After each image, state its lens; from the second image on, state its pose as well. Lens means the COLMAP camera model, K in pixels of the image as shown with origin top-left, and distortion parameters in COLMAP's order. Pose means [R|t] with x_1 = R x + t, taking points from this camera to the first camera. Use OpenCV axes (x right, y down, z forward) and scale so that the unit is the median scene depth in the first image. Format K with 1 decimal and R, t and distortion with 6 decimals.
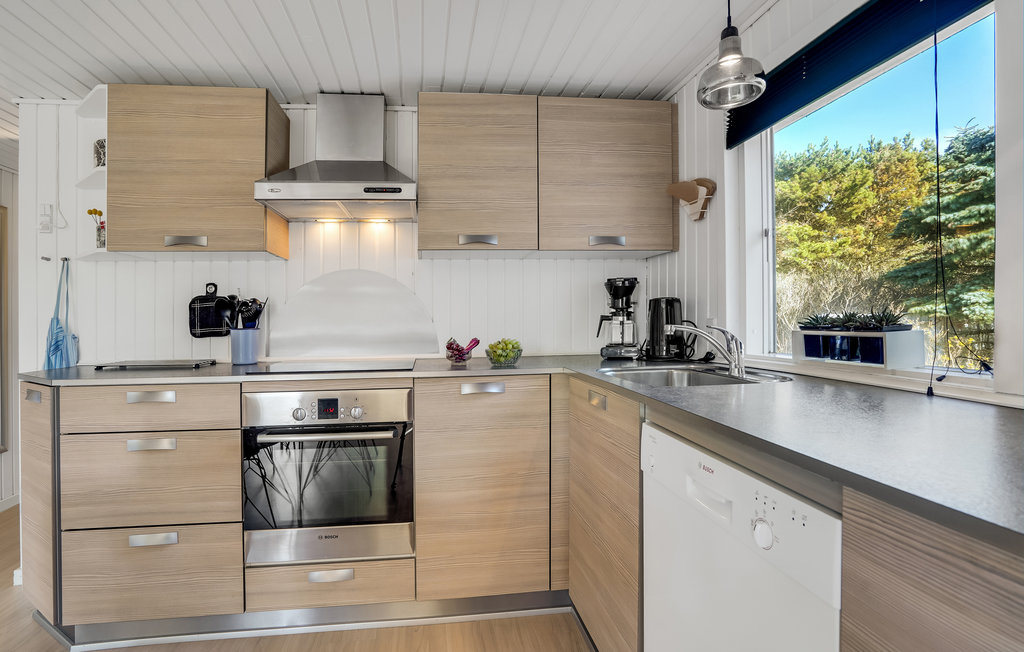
lens RADIAL K [[514.0, 0, 485.2], [0, 514.0, 330.0], [0, 0, 1]] dist [-0.030511, 0.001170]
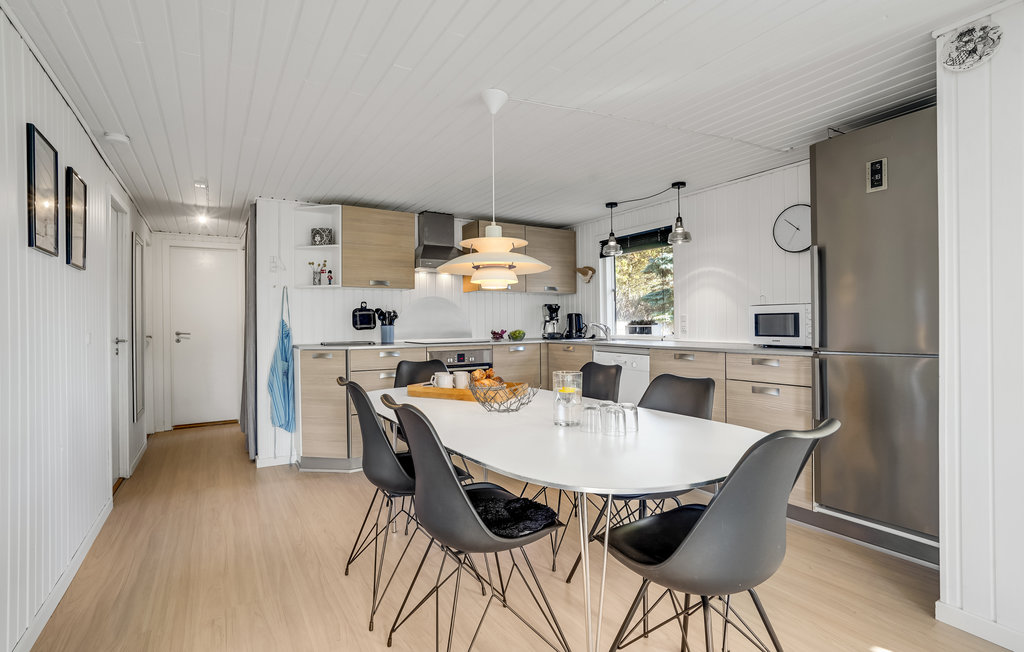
lens RADIAL K [[514.0, 0, 485.2], [0, 514.0, 330.0], [0, 0, 1]] dist [-0.030511, 0.001170]
pose [[0.926597, 0.001564, 0.376053, -0.892519], [0.003345, 0.999917, -0.012402, 0.042802], [-0.376041, 0.012750, 0.926515, -1.030757]]
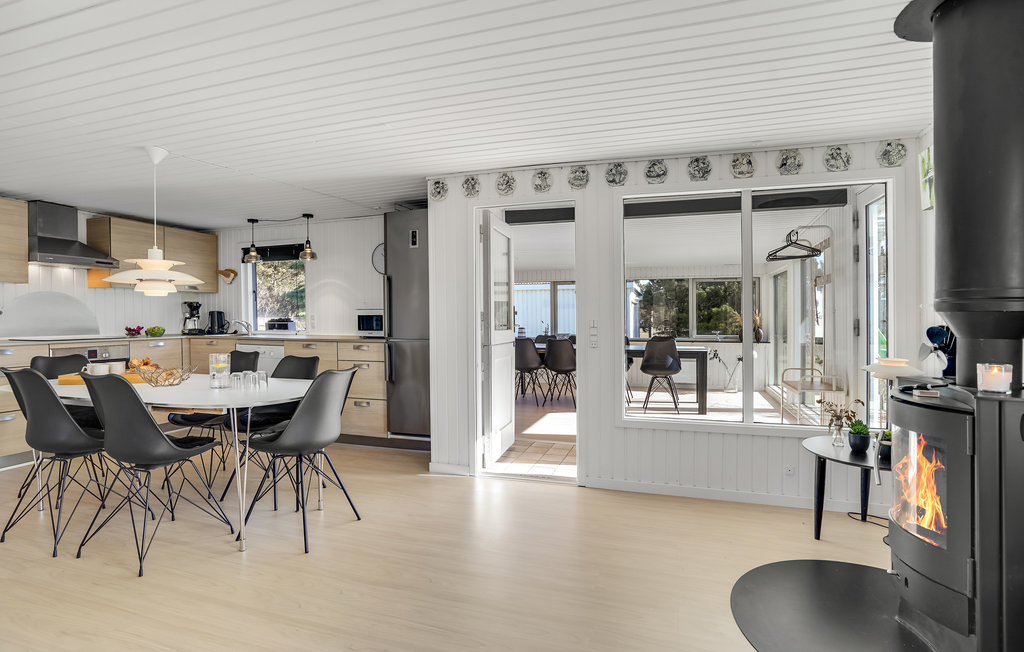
lens RADIAL K [[568.7, 0, 526.1], [0, 568.7, 328.3], [0, 0, 1]] dist [-0.003872, 0.001292]
pose [[0.479055, -0.003775, 0.877777, -1.363570], [0.011889, 0.999927, -0.002189, 0.049452], [-0.877704, 0.011484, 0.479065, -1.700608]]
